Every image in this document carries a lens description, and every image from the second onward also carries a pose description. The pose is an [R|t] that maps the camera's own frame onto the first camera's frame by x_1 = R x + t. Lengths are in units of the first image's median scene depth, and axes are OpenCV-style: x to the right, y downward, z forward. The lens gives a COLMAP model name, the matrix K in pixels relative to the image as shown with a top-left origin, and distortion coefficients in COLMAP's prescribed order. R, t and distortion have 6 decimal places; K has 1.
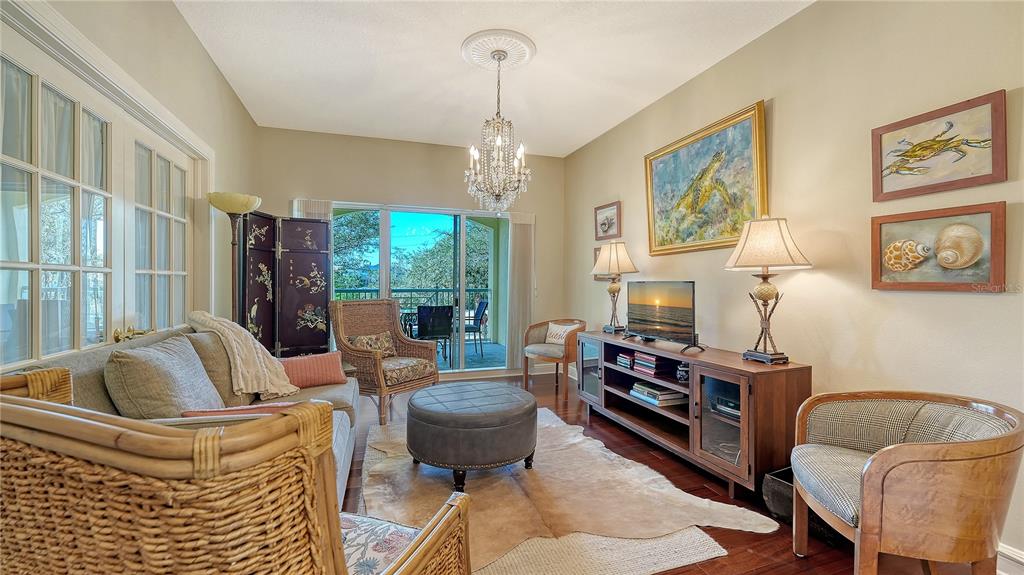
lens RADIAL K [[414.9, 0, 515.4], [0, 414.9, 280.1], [0, 0, 1]] dist [-0.002146, -0.000263]
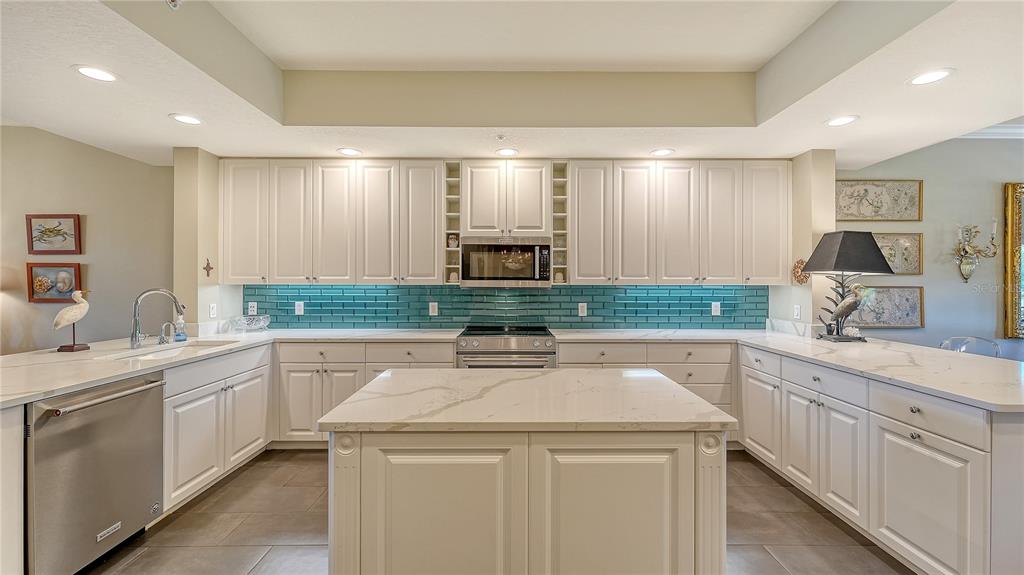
lens RADIAL K [[414.9, 0, 514.6], [0, 414.9, 275.1], [0, 0, 1]] dist [-0.002146, -0.000263]
pose [[0.329346, 0.011398, 0.944141, -0.094747], [-0.004566, 0.999935, -0.010479, -0.058231], [-0.944198, -0.000860, 0.329376, -1.064149]]
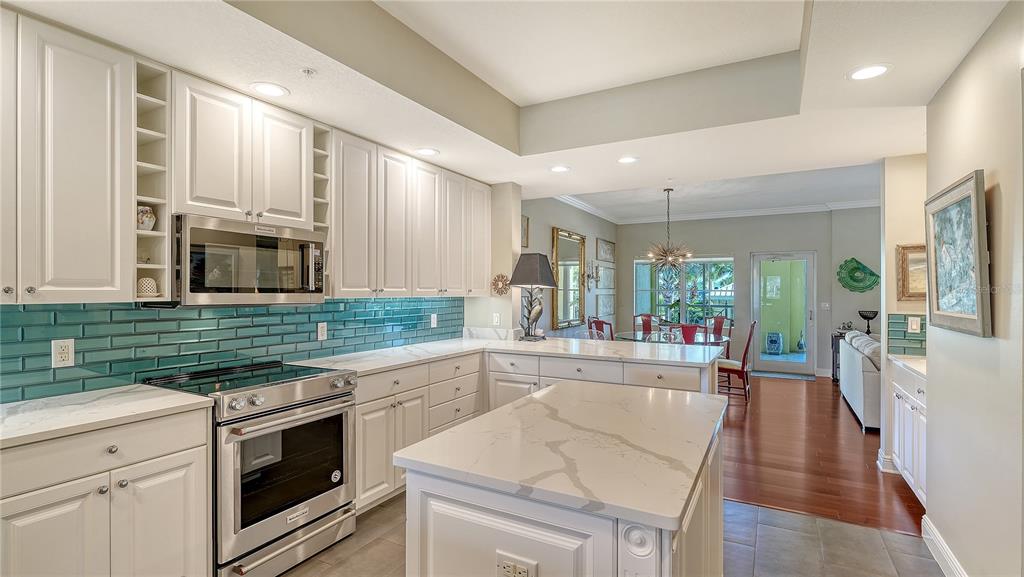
lens RADIAL K [[477.1, 0, 507.2], [0, 477.1, 286.3], [0, 0, 1]] dist [-0.001570, -0.001123]
pose [[-0.654610, 0.006609, 0.755938, 0.071628], [-0.003965, 0.999918, -0.012175, -0.058789], [-0.755957, -0.010967, -0.654530, -0.473582]]
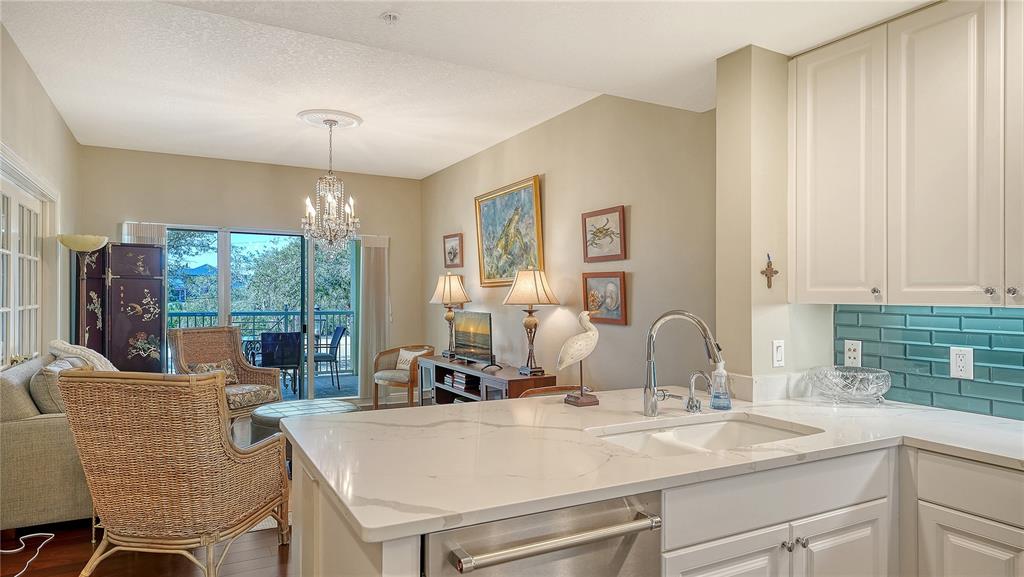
lens RADIAL K [[605.4, 0, 511.0], [0, 605.4, 293.7], [0, 0, 1]] dist [0.009396, -0.001918]
pose [[0.988060, 0.003020, 0.154043, 0.182603], [-0.003806, 0.999981, 0.004812, -0.057237], [-0.154026, -0.005341, 0.988052, -0.722459]]
